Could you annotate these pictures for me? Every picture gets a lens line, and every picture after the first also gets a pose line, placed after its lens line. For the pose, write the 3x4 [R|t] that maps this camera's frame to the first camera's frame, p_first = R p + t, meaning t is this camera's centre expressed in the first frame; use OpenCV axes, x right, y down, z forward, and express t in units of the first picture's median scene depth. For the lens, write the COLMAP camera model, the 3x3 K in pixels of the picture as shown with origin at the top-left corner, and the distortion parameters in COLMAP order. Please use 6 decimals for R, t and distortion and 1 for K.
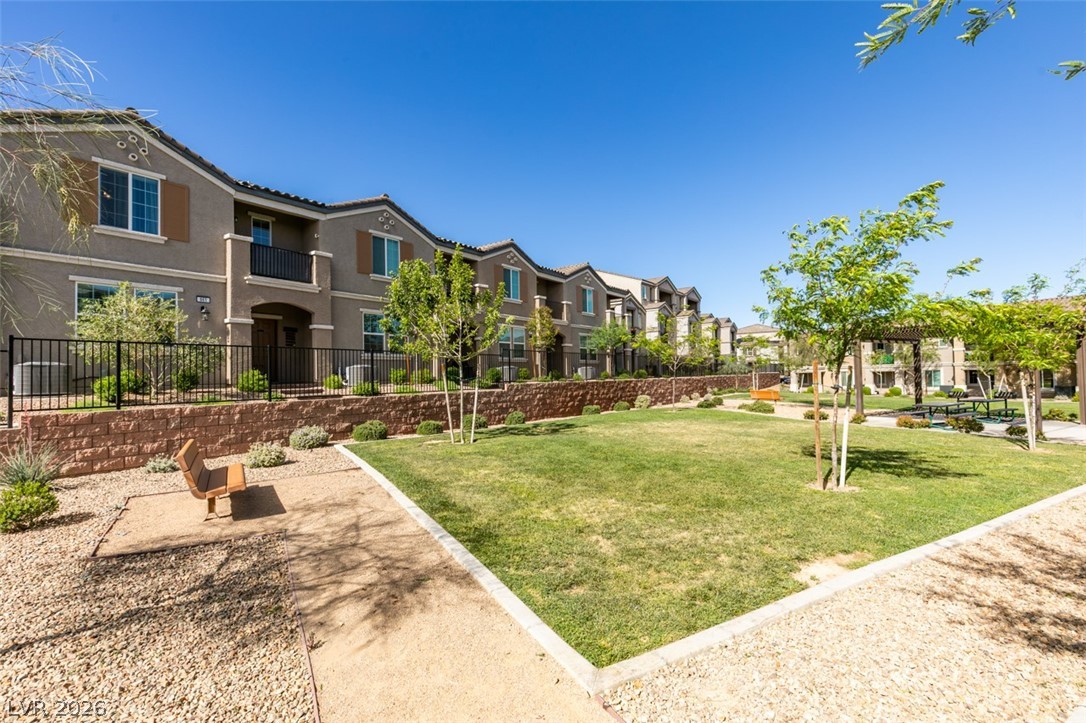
lens RADIAL K [[491.3, 0, 549.4], [0, 491.3, 368.3], [0, 0, 1]] dist [0.002669, -0.000188]
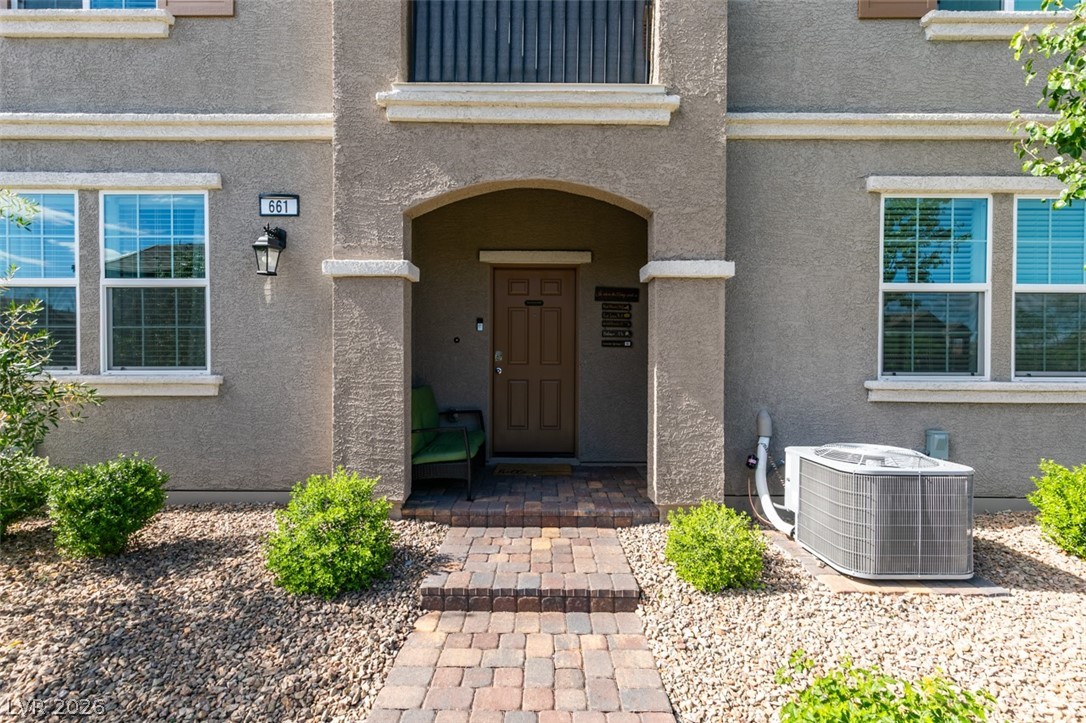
lens RADIAL K [[491.3, 0, 546.9], [0, 491.3, 365.6], [0, 0, 1]] dist [0.002669, -0.000188]
pose [[0.593791, 0.034893, -0.803863, -0.368093], [-0.001968, 0.999119, 0.041915, -0.057044], [0.804617, -0.023307, 0.593336, 0.953236]]
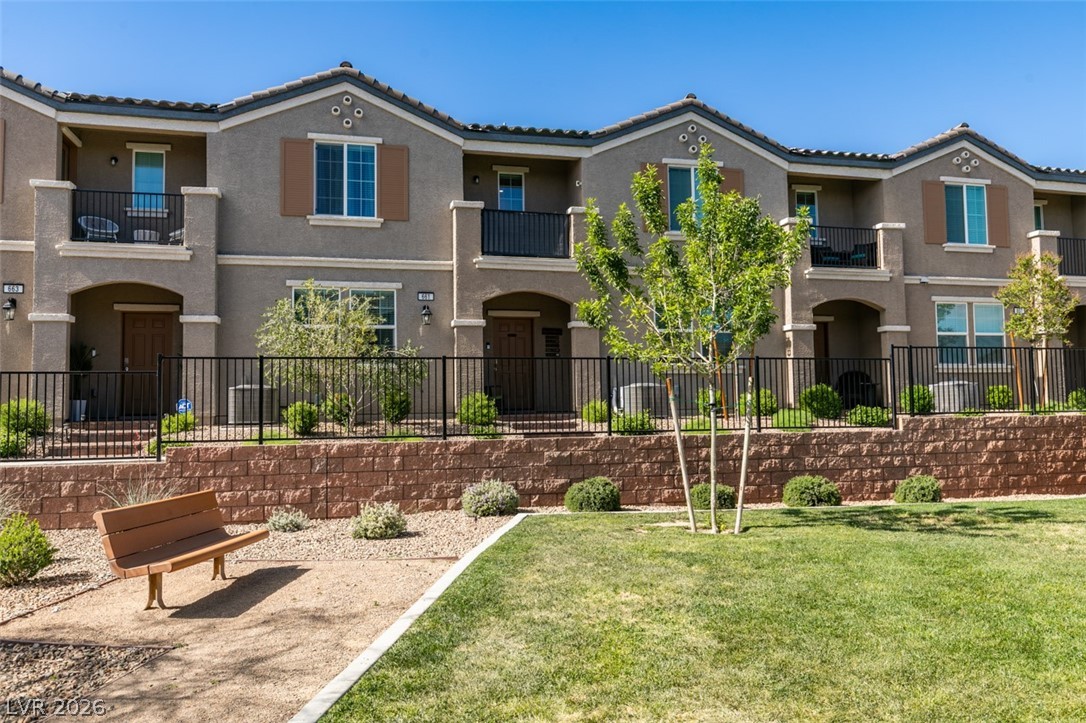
lens RADIAL K [[805.0, 0, 540.1], [0, 805.0, 367.0], [0, 0, 1]] dist [0.003432, -0.002885]
pose [[0.770188, -0.030510, -0.637087, 0.180482], [0.010905, 0.999339, -0.034675, 0.007262], [0.637724, 0.019759, 0.770011, 0.195163]]
